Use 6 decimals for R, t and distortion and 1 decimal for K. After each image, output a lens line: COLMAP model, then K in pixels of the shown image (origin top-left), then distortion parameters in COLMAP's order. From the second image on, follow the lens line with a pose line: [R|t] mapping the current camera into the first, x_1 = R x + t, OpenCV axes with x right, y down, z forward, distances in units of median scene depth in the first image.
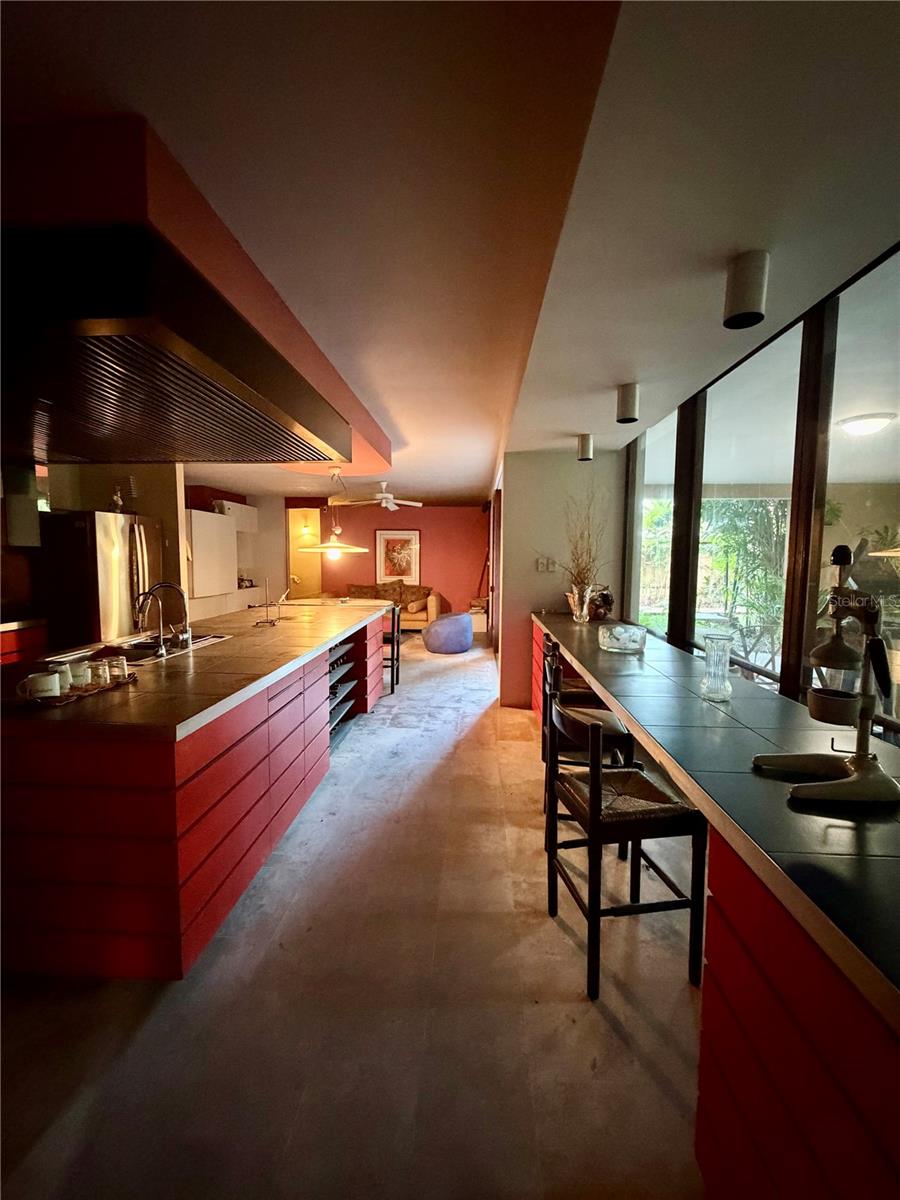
lens RADIAL K [[476.7, 0, 453.8], [0, 476.7, 600.9], [0, 0, 1]] dist [-0.000953, -0.000003]
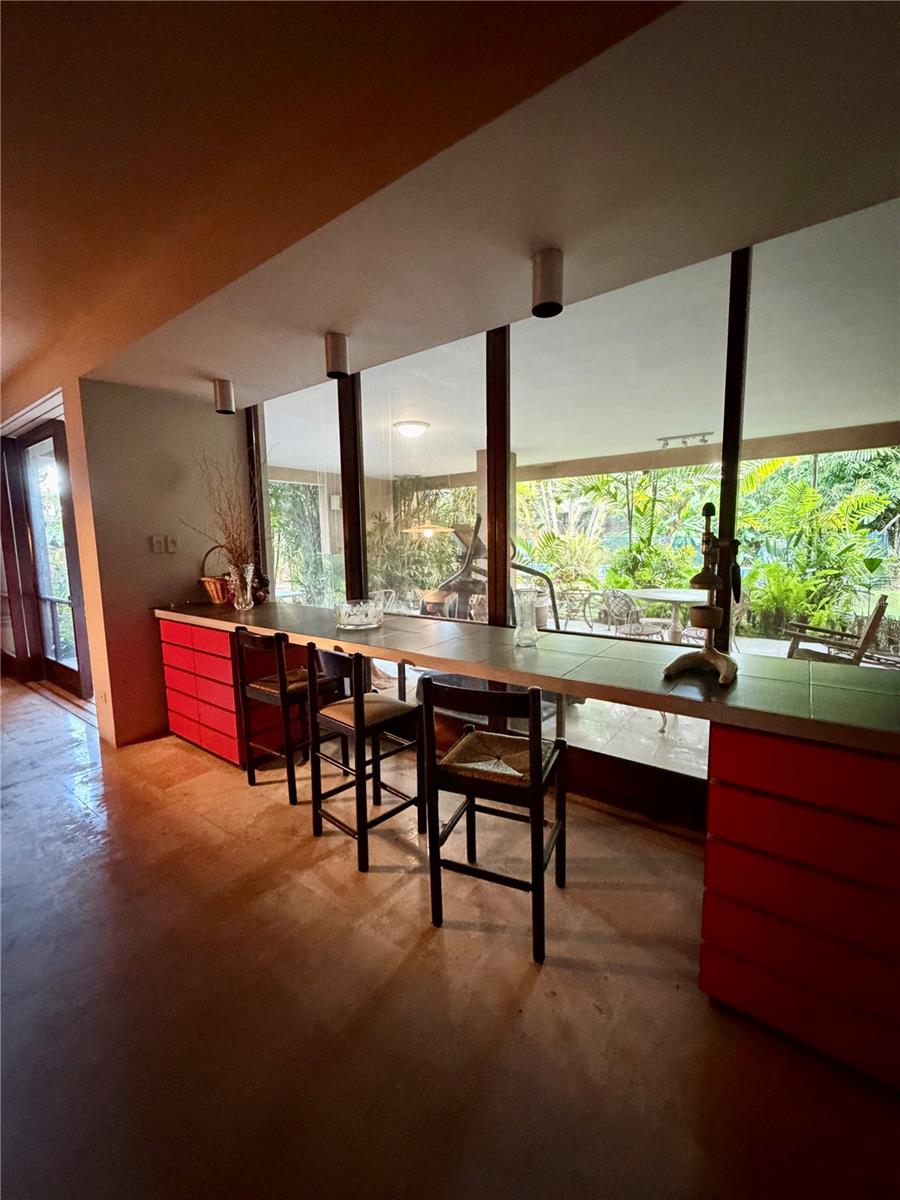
lens RADIAL K [[476.7, 0, 450.5], [0, 476.7, 590.4], [0, 0, 1]] dist [-0.000953, -0.000003]
pose [[0.557549, -0.108742, 0.822991, -0.257688], [0.103649, 0.992745, 0.060953, -0.001626], [-0.823648, 0.051318, 0.564775, 0.267514]]
